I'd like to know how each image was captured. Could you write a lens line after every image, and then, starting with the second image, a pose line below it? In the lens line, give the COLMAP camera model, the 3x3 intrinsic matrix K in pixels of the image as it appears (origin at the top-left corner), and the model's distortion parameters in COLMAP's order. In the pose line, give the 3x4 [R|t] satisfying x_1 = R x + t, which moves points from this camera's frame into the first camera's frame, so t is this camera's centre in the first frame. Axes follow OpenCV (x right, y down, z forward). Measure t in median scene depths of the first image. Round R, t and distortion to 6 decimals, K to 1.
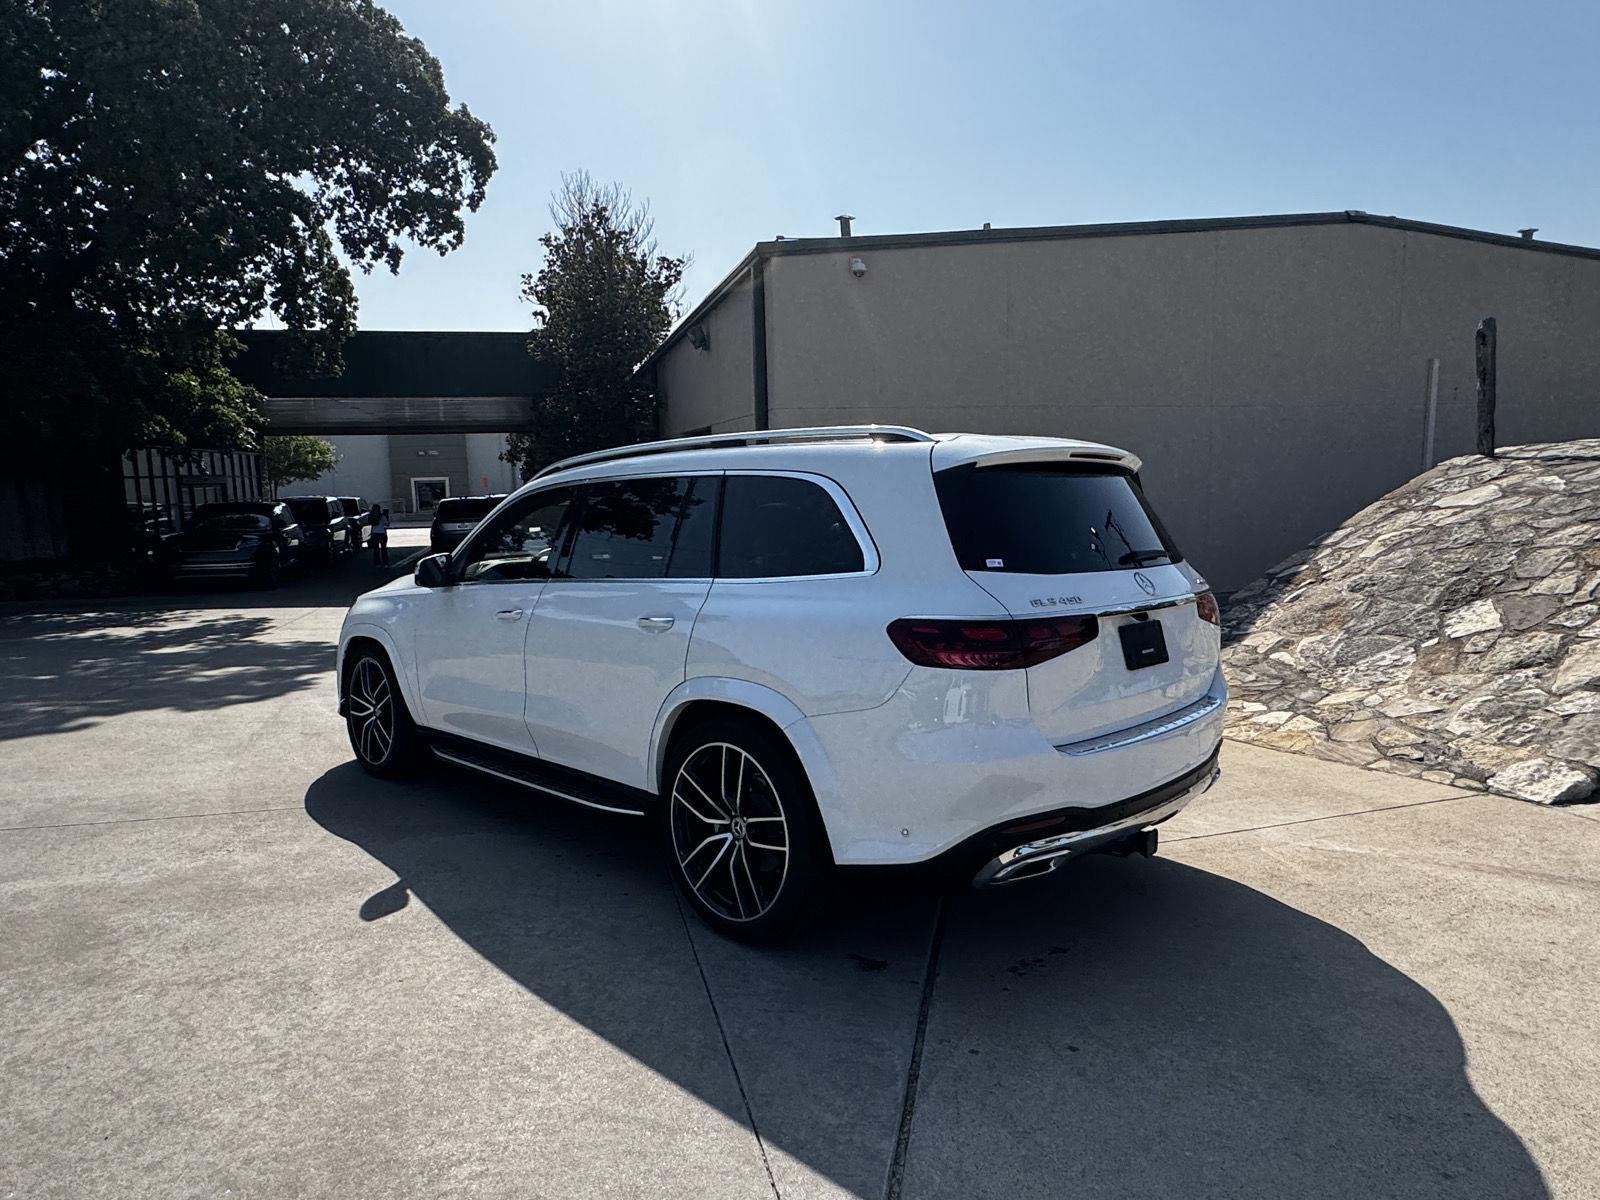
lens RADIAL K [[974.9, 0, 788.2], [0, 974.9, 605.8], [0, 0, 1]] dist [-0.002985, 0.001964]
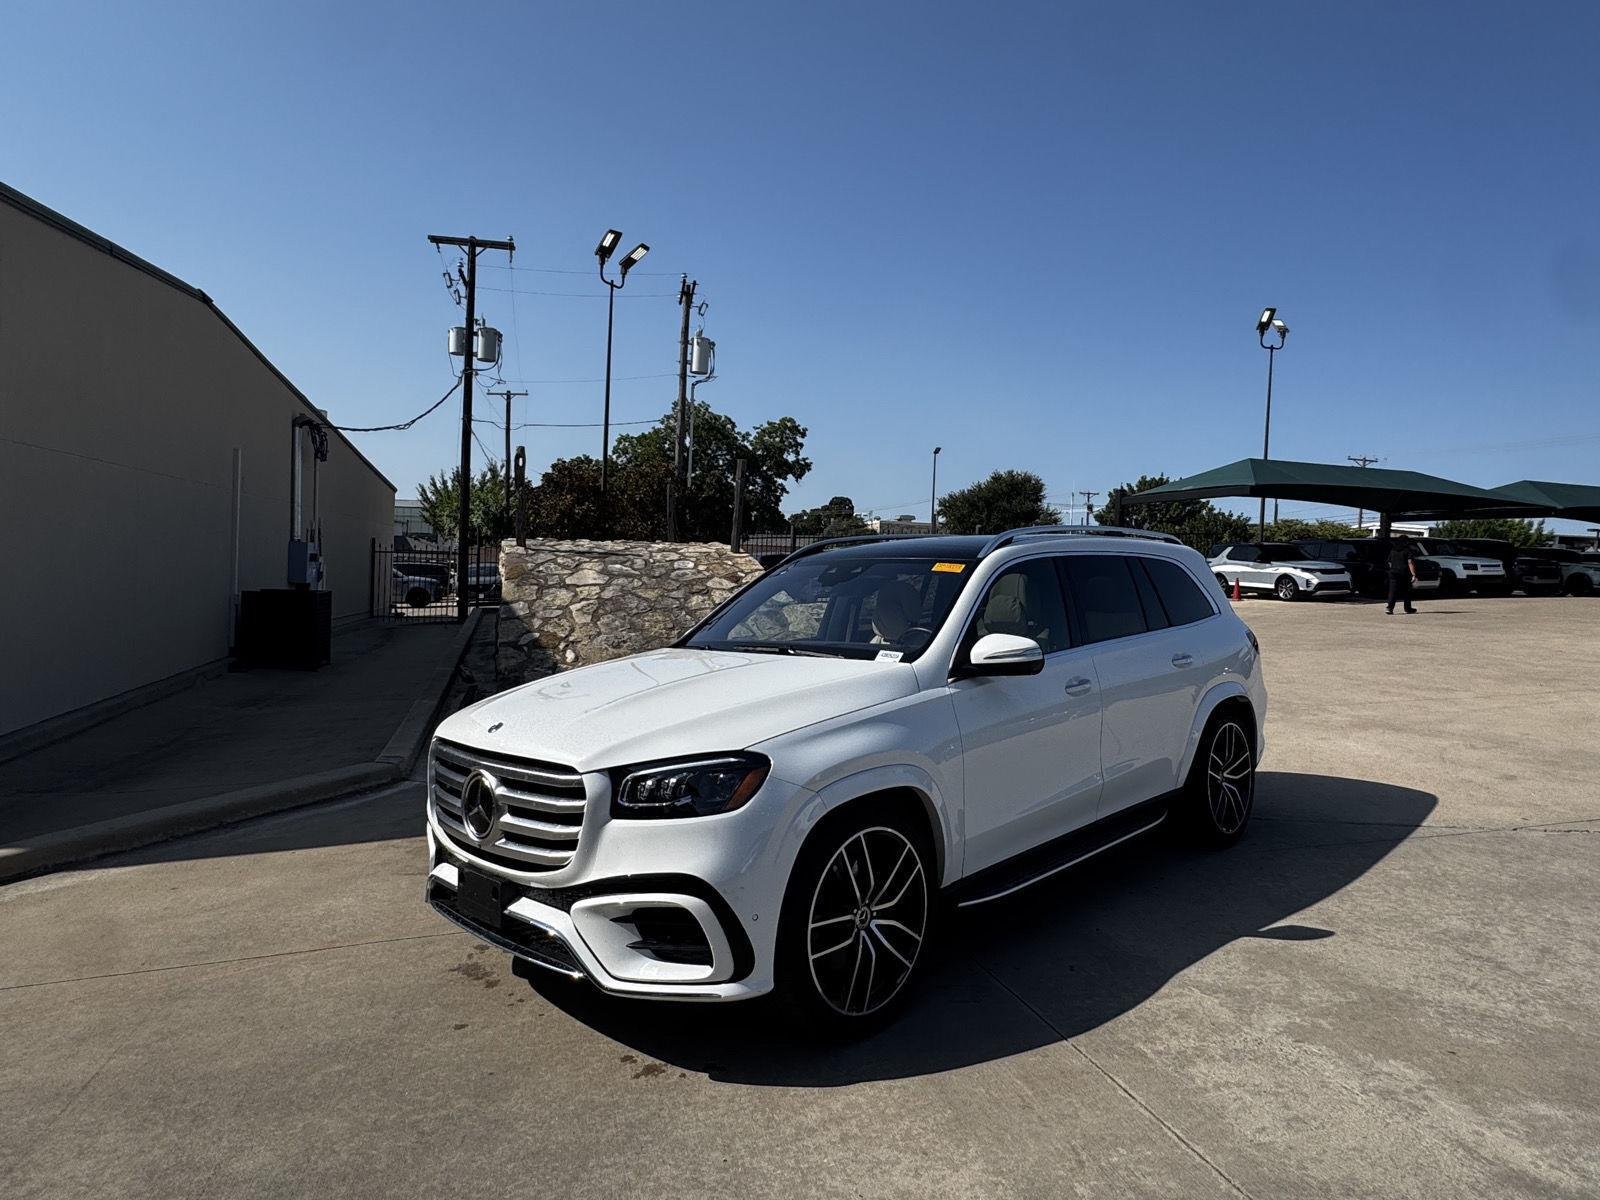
lens RADIAL K [[974.9, 0, 797.2], [0, 974.9, 601.1], [0, 0, 1]] dist [-0.002985, 0.001964]
pose [[-0.010220, -0.013840, 0.999852, -0.461215], [0.102724, 0.994599, 0.014817, -0.043873], [-0.994657, 0.102861, -0.008743, 0.469377]]
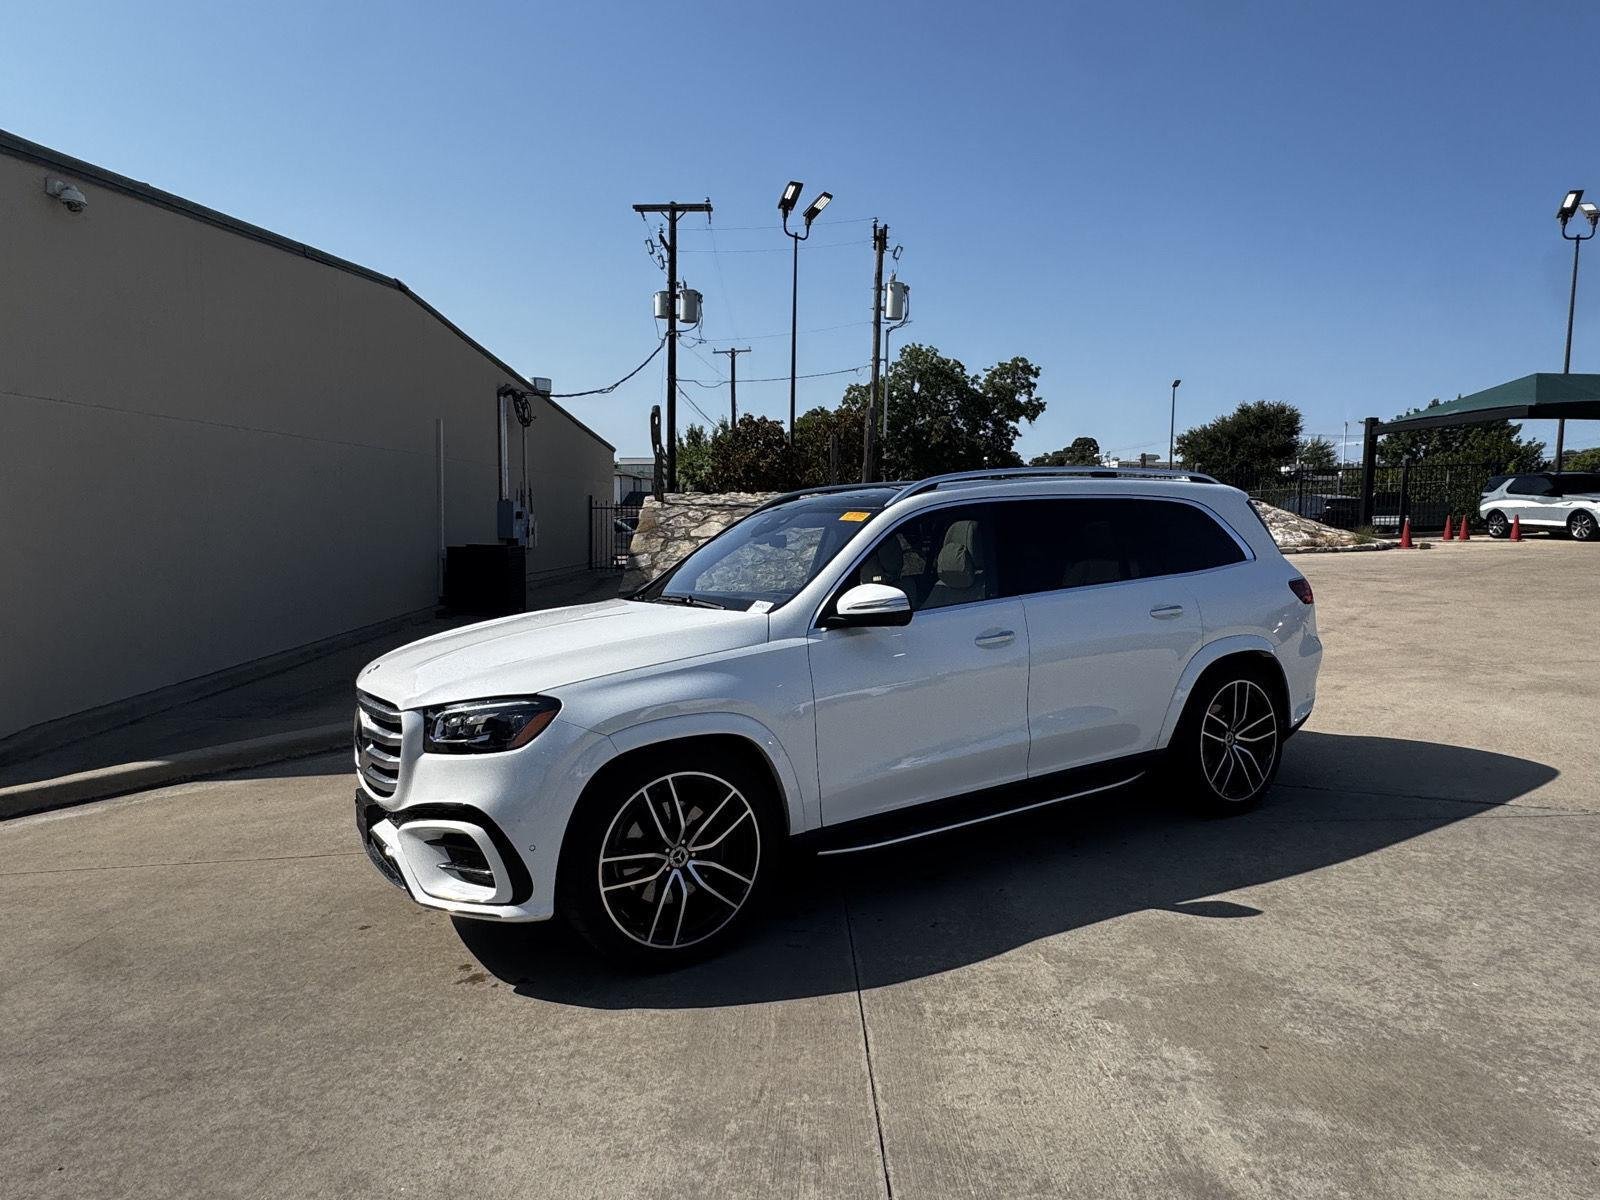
lens RADIAL K [[974.9, 0, 790.8], [0, 974.9, 600.6], [0, 0, 1]] dist [-0.002985, 0.001964]
pose [[0.243690, -0.066121, 0.967597, -0.452342], [0.115970, 0.992502, 0.038616, -0.031454], [-0.962895, 0.102802, 0.249531, 0.349057]]
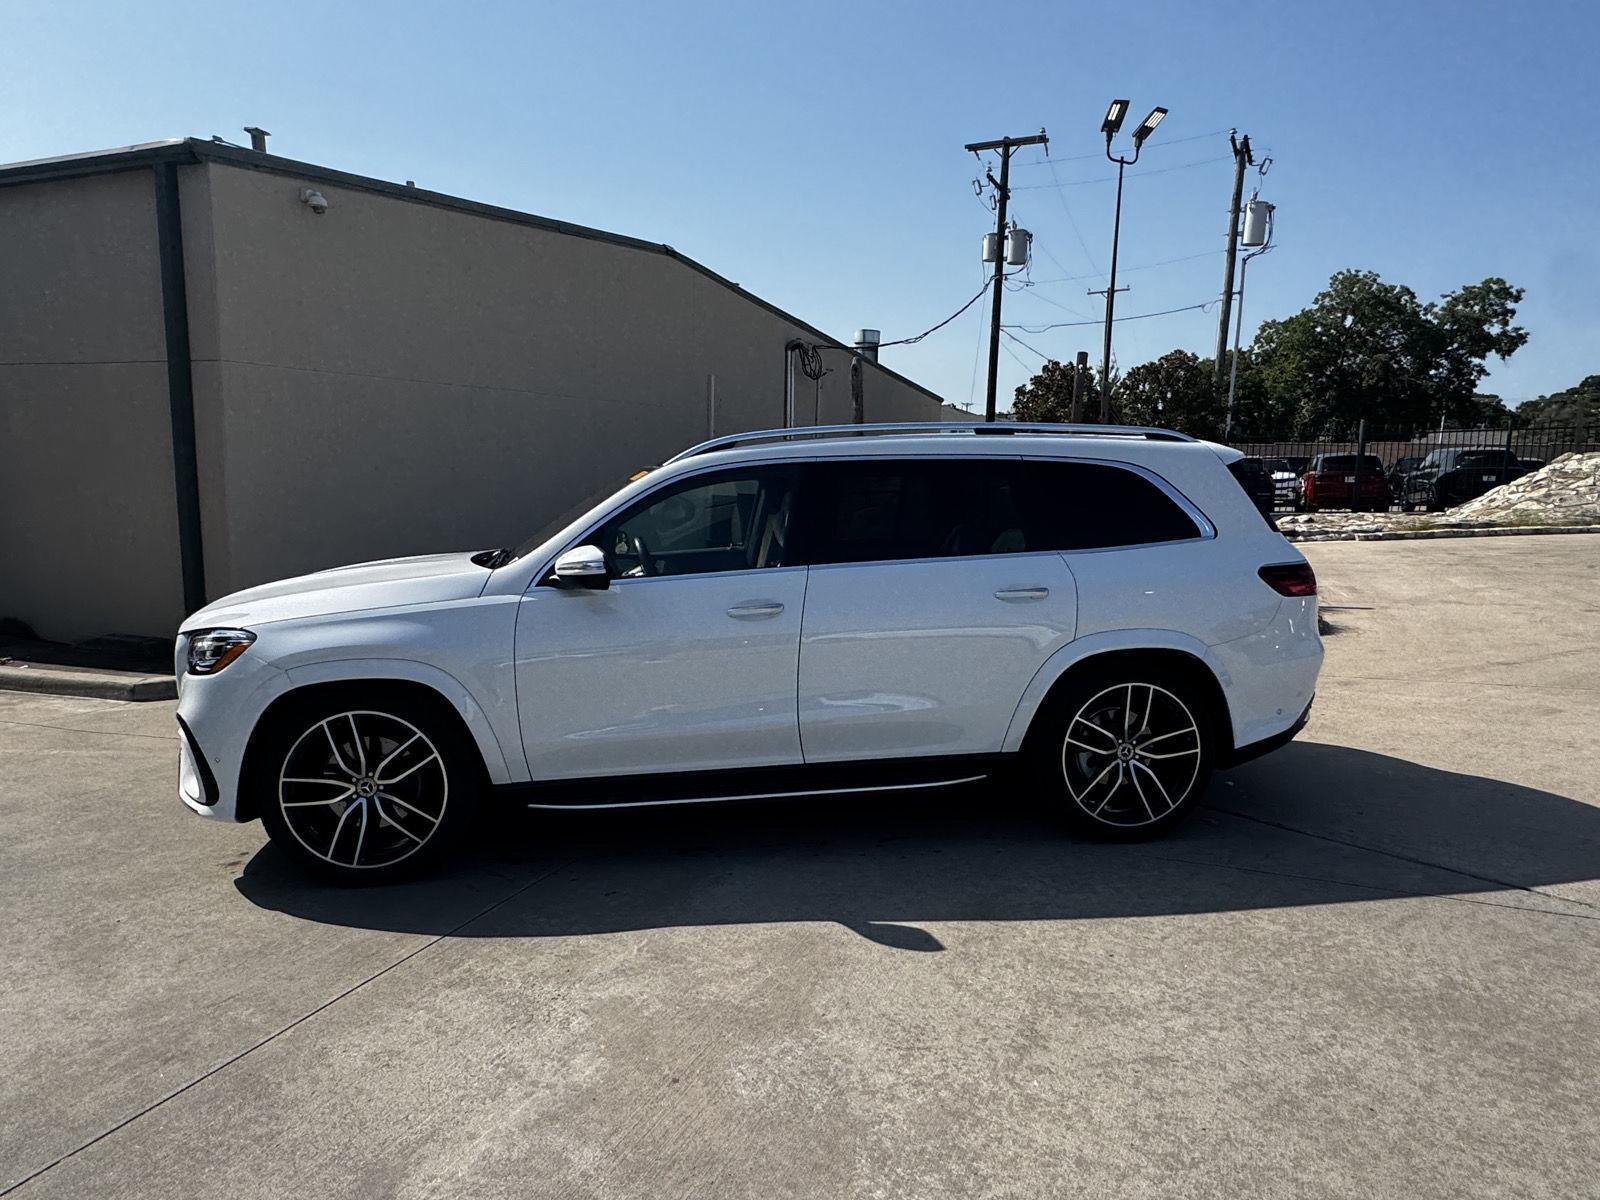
lens RADIAL K [[974.9, 0, 792.3], [0, 974.9, 604.0], [0, 0, 1]] dist [-0.002985, 0.001964]
pose [[0.605207, -0.088273, 0.791159, -0.349811], [0.075131, 0.995731, 0.053626, -0.014905], [-0.792515, 0.026986, 0.609255, 0.162964]]
